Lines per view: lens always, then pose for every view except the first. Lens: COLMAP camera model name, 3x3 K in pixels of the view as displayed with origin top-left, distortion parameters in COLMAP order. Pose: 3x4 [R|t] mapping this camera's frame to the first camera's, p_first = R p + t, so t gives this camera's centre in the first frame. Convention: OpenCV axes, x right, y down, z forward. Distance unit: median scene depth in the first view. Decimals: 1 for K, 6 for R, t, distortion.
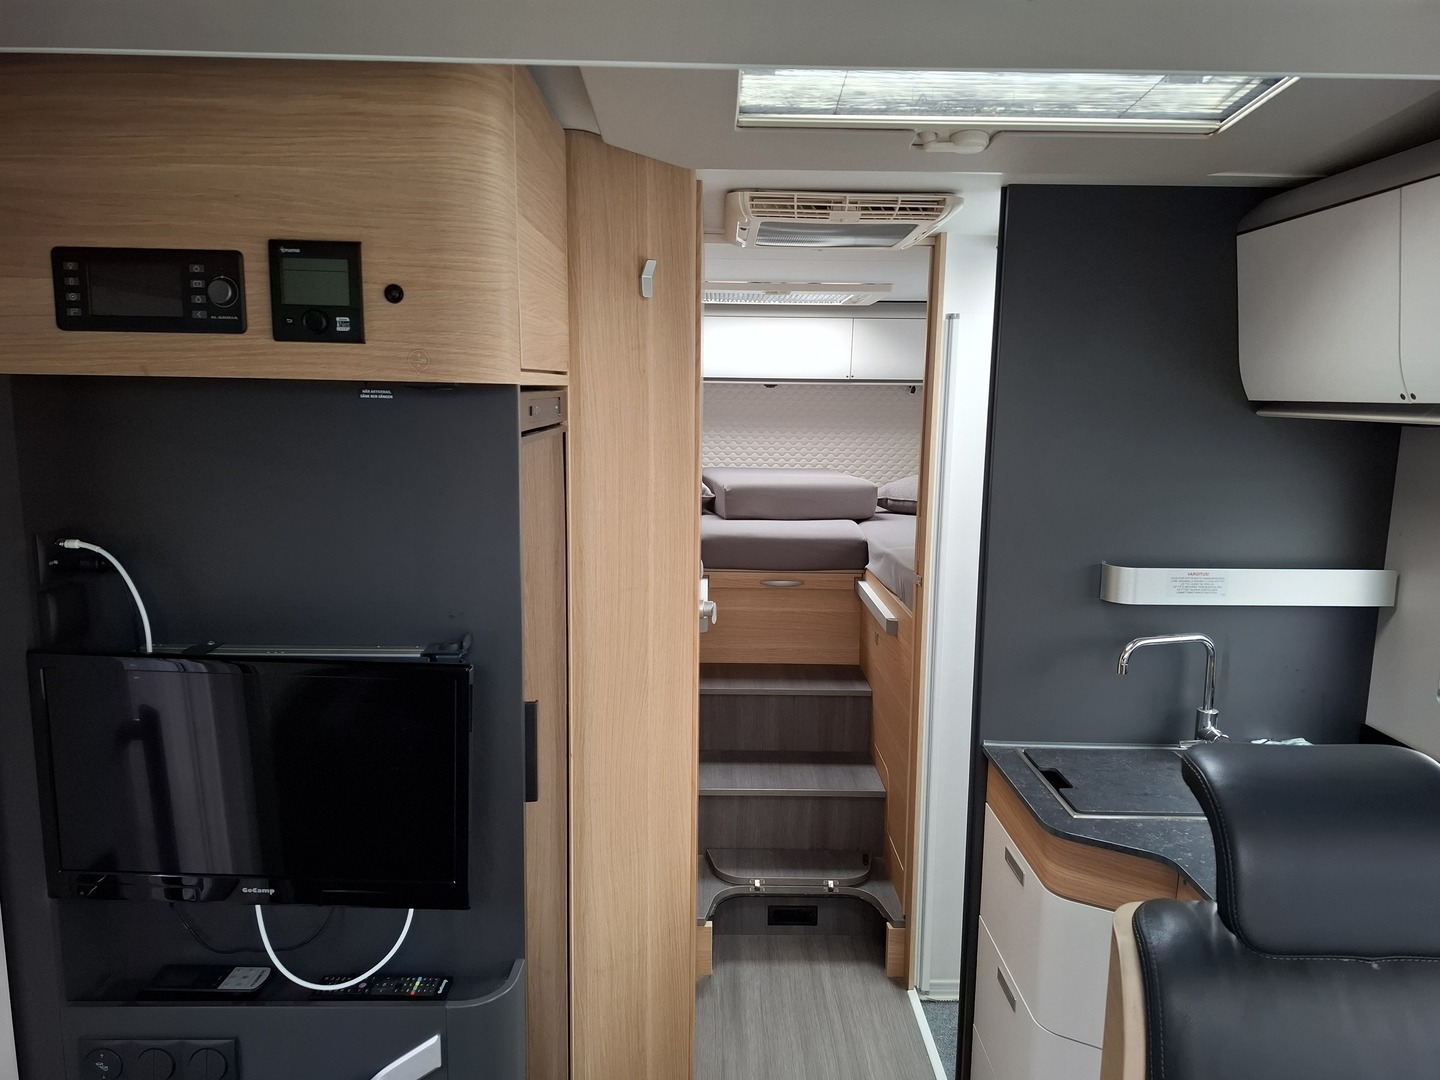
lens RADIAL K [[1013.2, 0, 708.1], [0, 1013.2, 540.0], [0, 0, 1]] dist [0.074927, -0.068870]
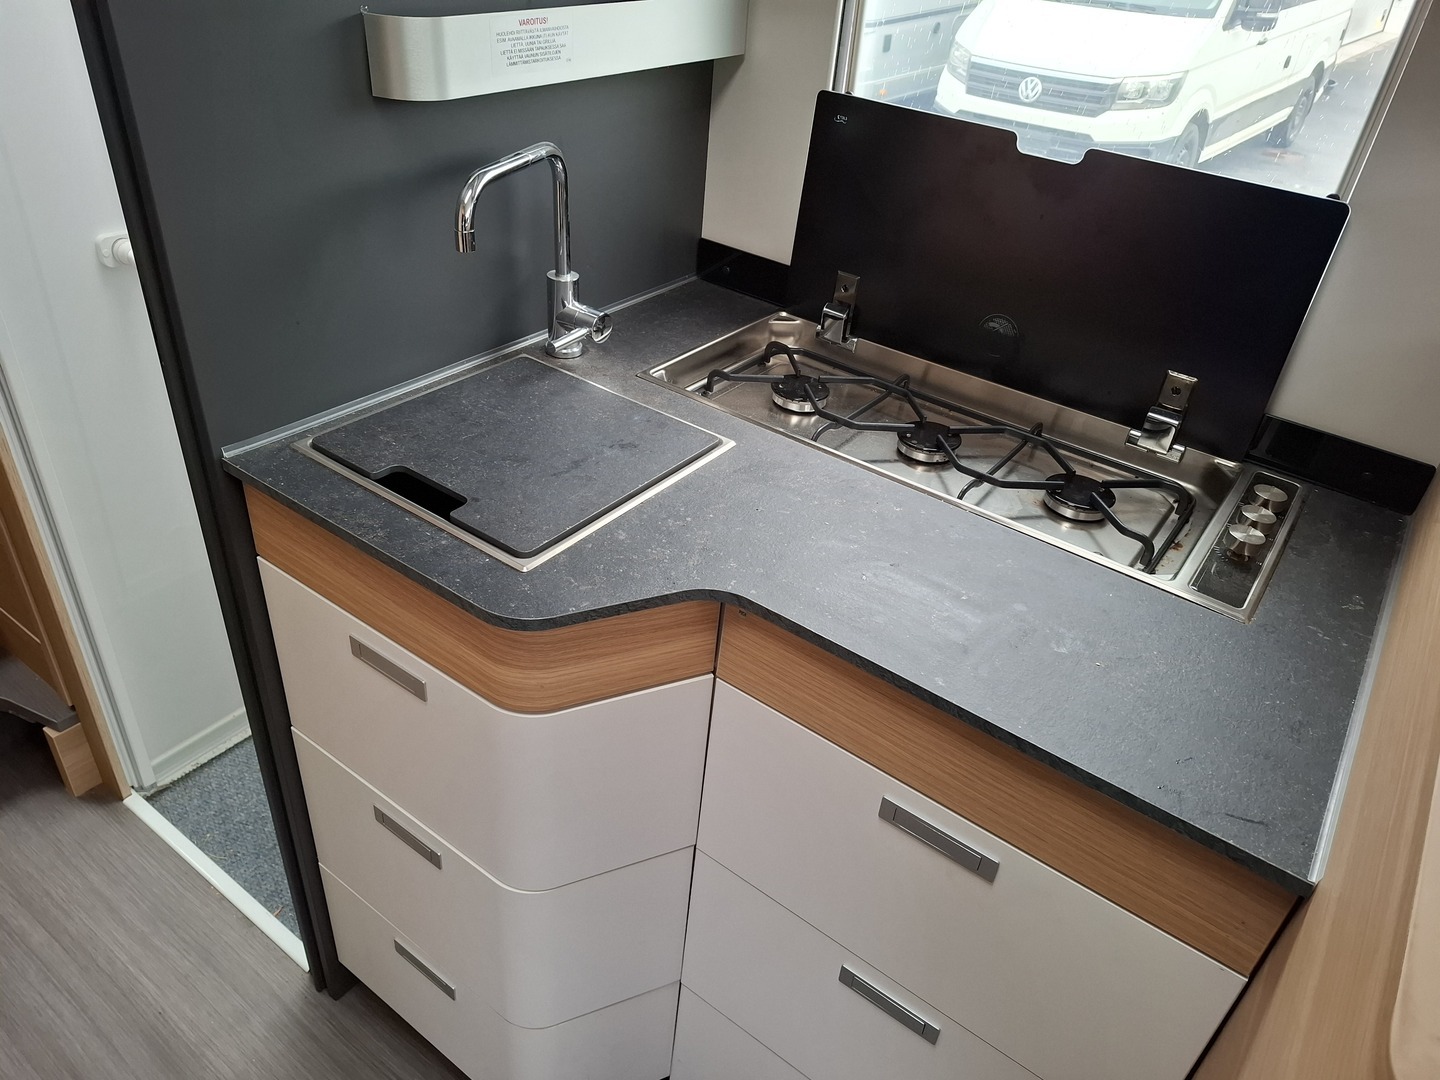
lens RADIAL K [[1013.2, 0, 723.3], [0, 1013.2, 532.7], [0, 0, 1]] dist [0.074927, -0.068870]
pose [[0.592965, -0.419185, 0.687515, 0.045282], [0.050057, 0.871352, 0.488099, 0.006264], [-0.803671, -0.255010, 0.537664, 0.392357]]
